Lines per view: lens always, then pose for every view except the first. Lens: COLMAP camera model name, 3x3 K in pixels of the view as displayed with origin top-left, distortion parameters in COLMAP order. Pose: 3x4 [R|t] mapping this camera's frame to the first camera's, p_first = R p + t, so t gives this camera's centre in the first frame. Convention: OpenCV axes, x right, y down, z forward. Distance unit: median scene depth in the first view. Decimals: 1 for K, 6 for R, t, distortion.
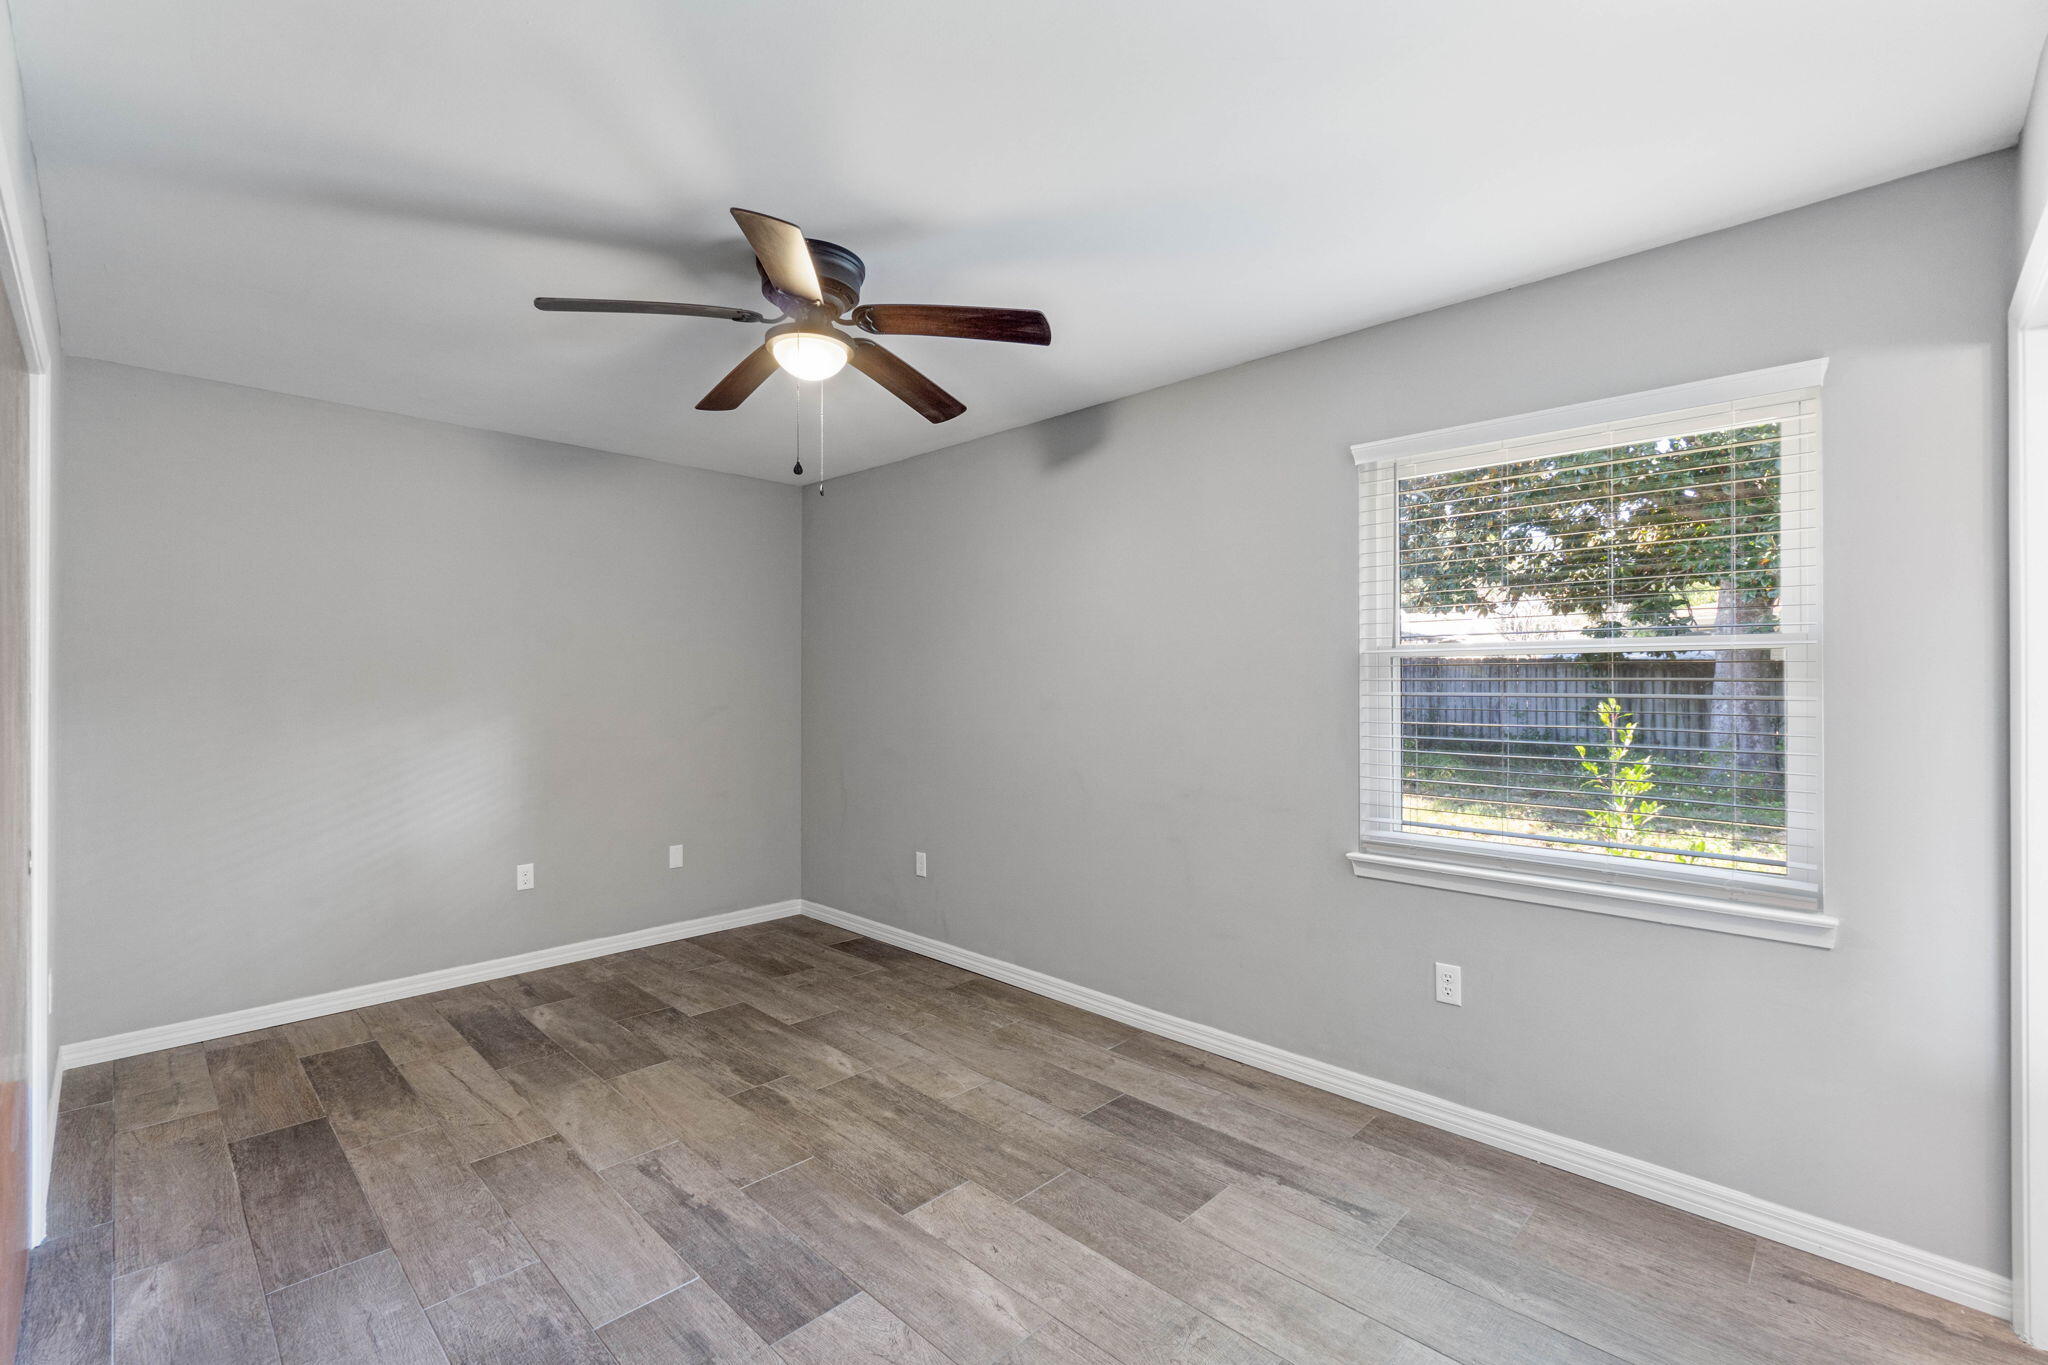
lens RADIAL K [[896.3, 0, 1023.2], [0, 896.3, 684.1], [0, 0, 1]] dist [-0.000809, -0.000314]
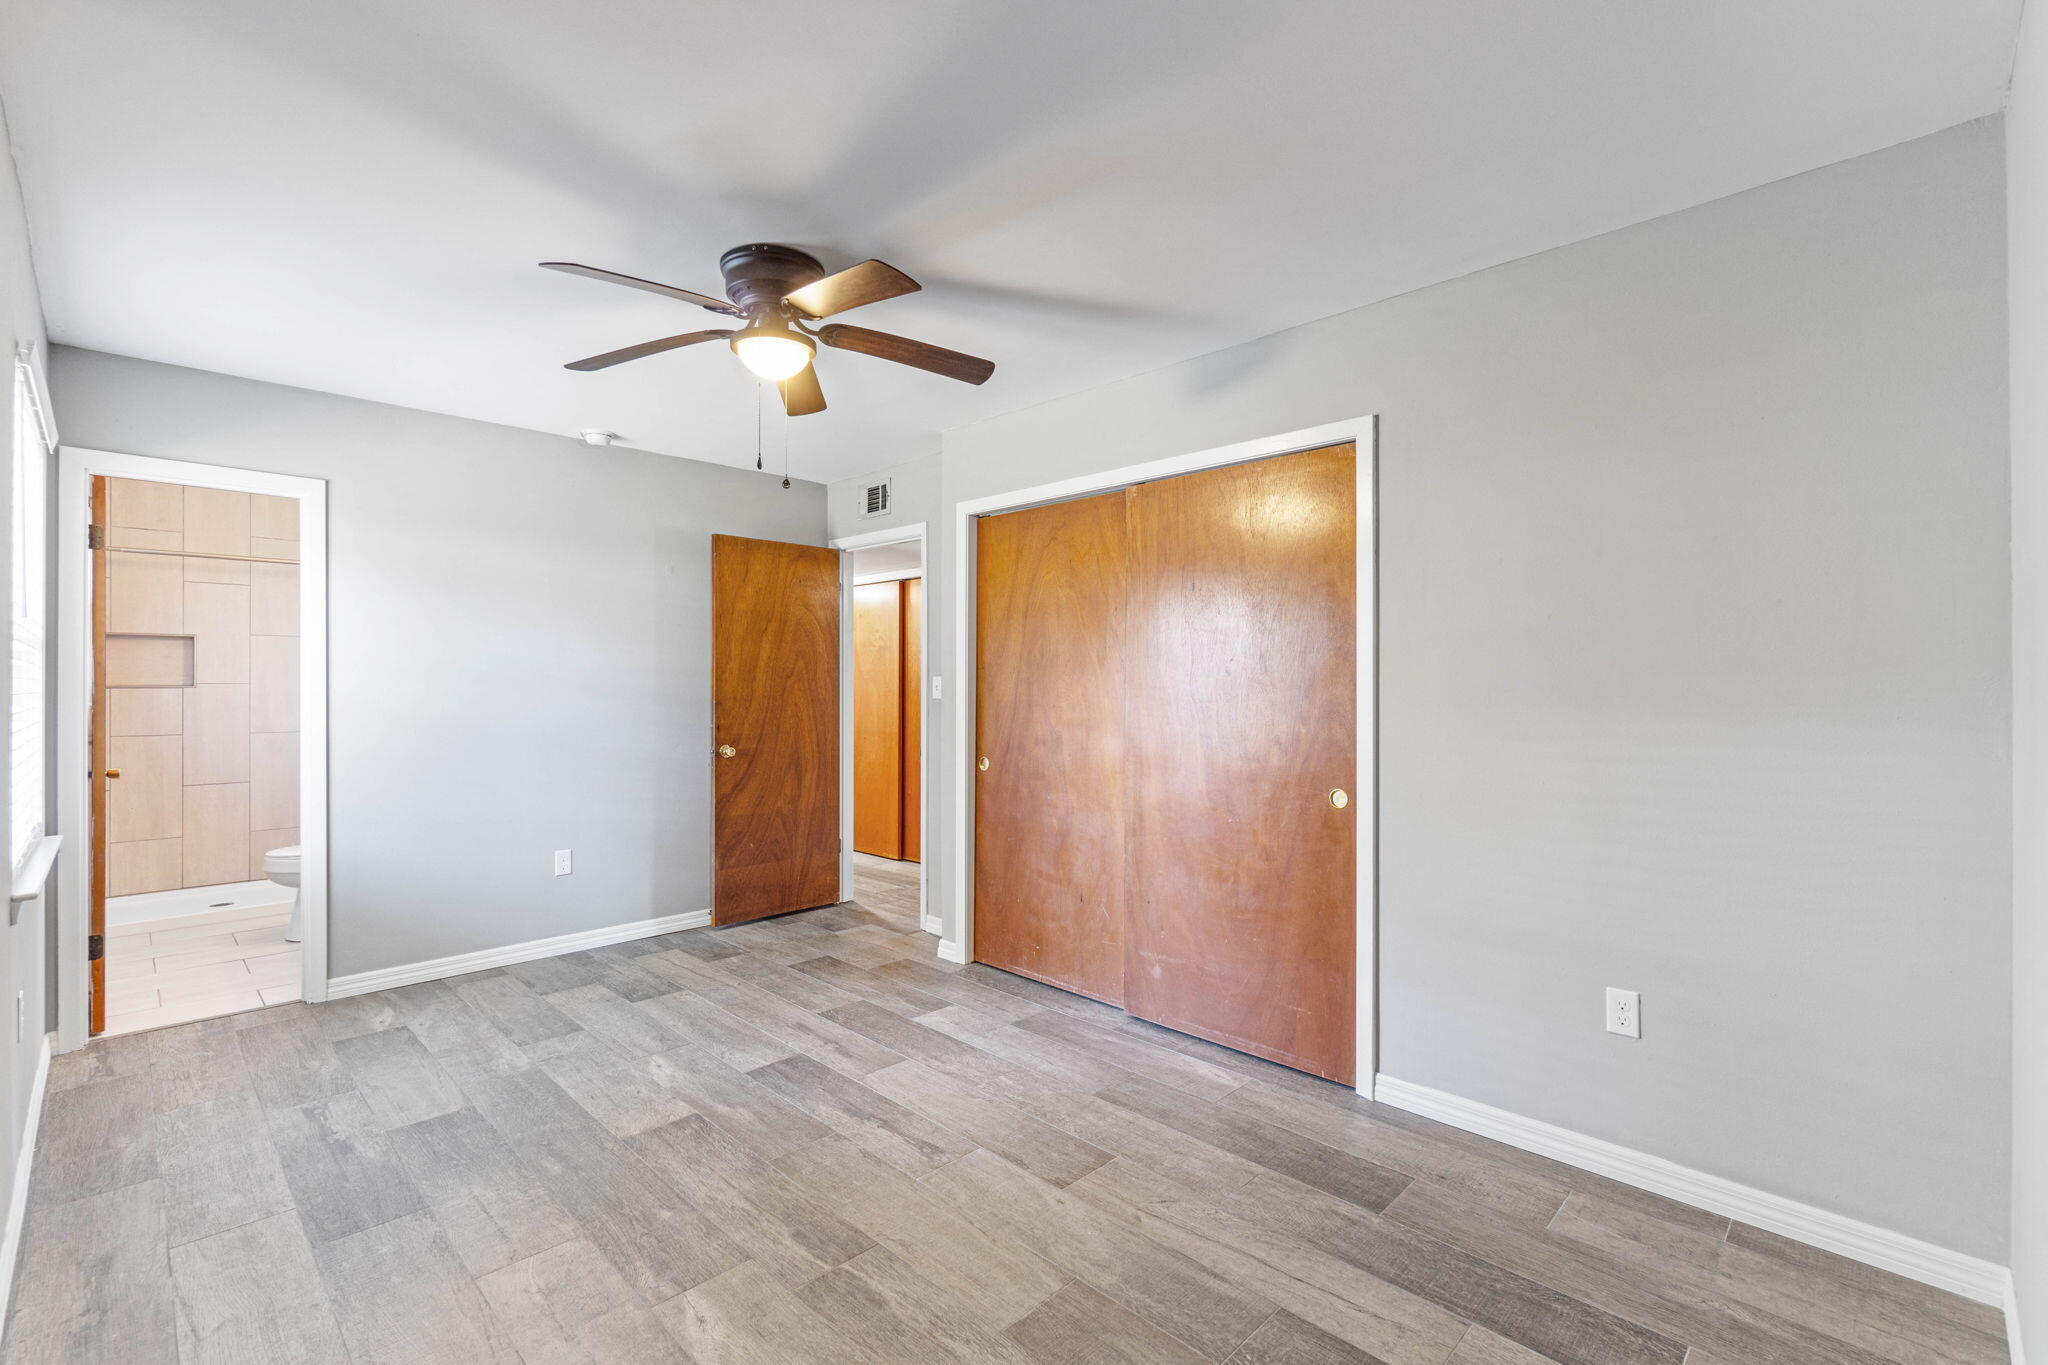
lens RADIAL K [[896.3, 0, 1024.8], [0, 896.3, 684.6], [0, 0, 1]] dist [-0.000809, -0.000314]
pose [[-0.999994, -0.002907, 0.001937, -0.494684], [-0.002913, 0.999990, -0.003303, 0.020124], [-0.001927, -0.003309, -0.999993, 1.899315]]
